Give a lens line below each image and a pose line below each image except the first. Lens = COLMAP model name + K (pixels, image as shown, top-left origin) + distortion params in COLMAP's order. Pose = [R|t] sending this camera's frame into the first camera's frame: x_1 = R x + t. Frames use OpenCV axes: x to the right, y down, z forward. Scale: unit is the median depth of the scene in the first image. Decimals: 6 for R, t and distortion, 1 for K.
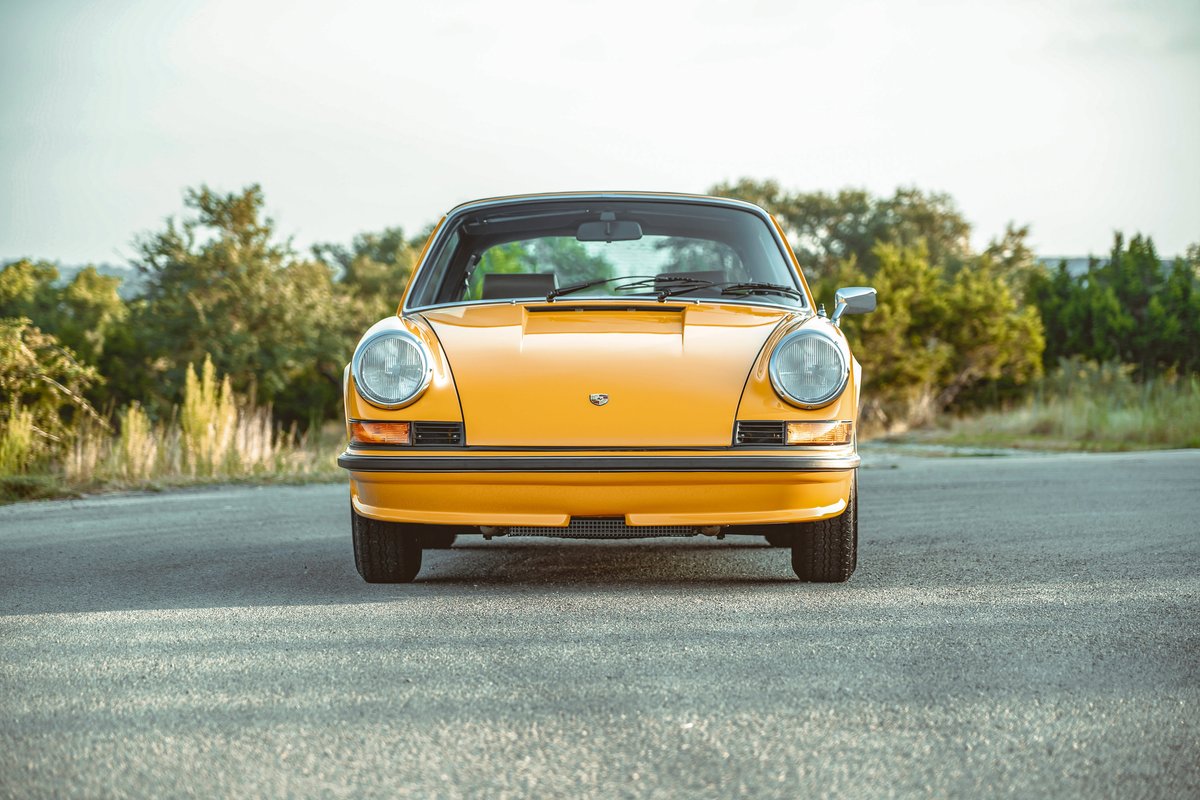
lens RADIAL K [[3676.5, 0, 600.0], [0, 3676.5, 400.0], [0, 0, 1]] dist [0.082260, 2.413553]
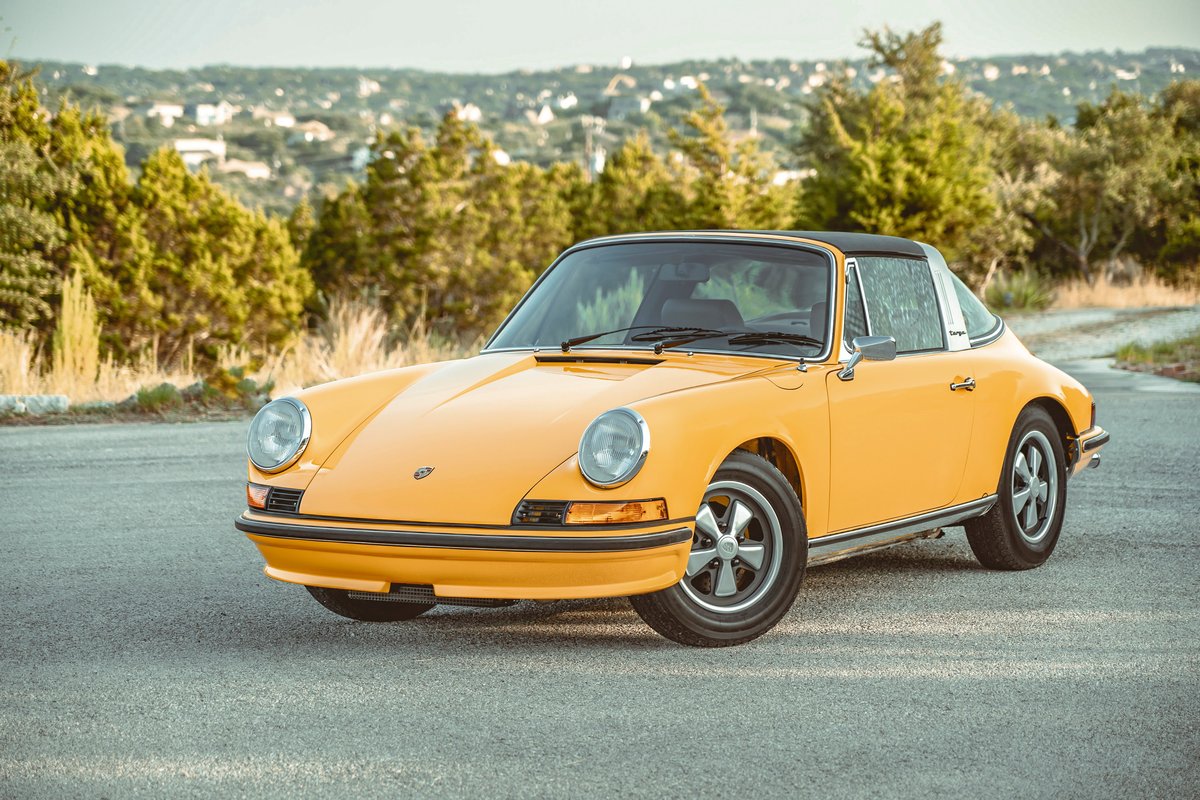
lens RADIAL K [[3676.5, 0, 600.0], [0, 3676.5, 400.0], [0, 0, 1]] dist [0.082260, 2.413553]
pose [[0.865204, 0.027263, -0.500679, 0.527588], [0.006908, 0.997778, 0.066269, -0.083553], [0.501373, -0.060795, 0.863093, 0.111513]]
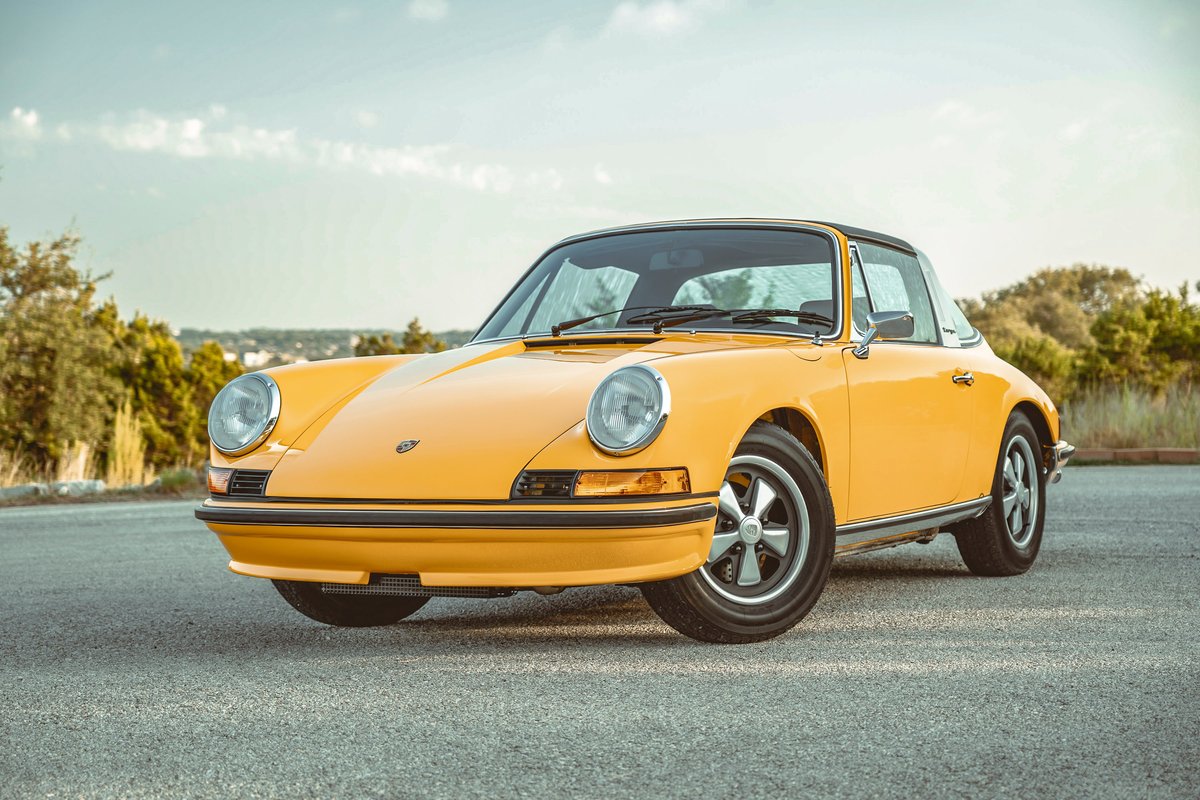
lens RADIAL K [[2333.4, 0, 600.0], [0, 2333.4, 400.0], [0, 0, 1]] dist [0.090608, -0.094239]
pose [[0.884942, -0.011239, -0.465565, 0.291874], [0.014721, 0.999884, 0.003844, -0.012219], [0.465468, -0.010255, 0.885006, 0.469121]]
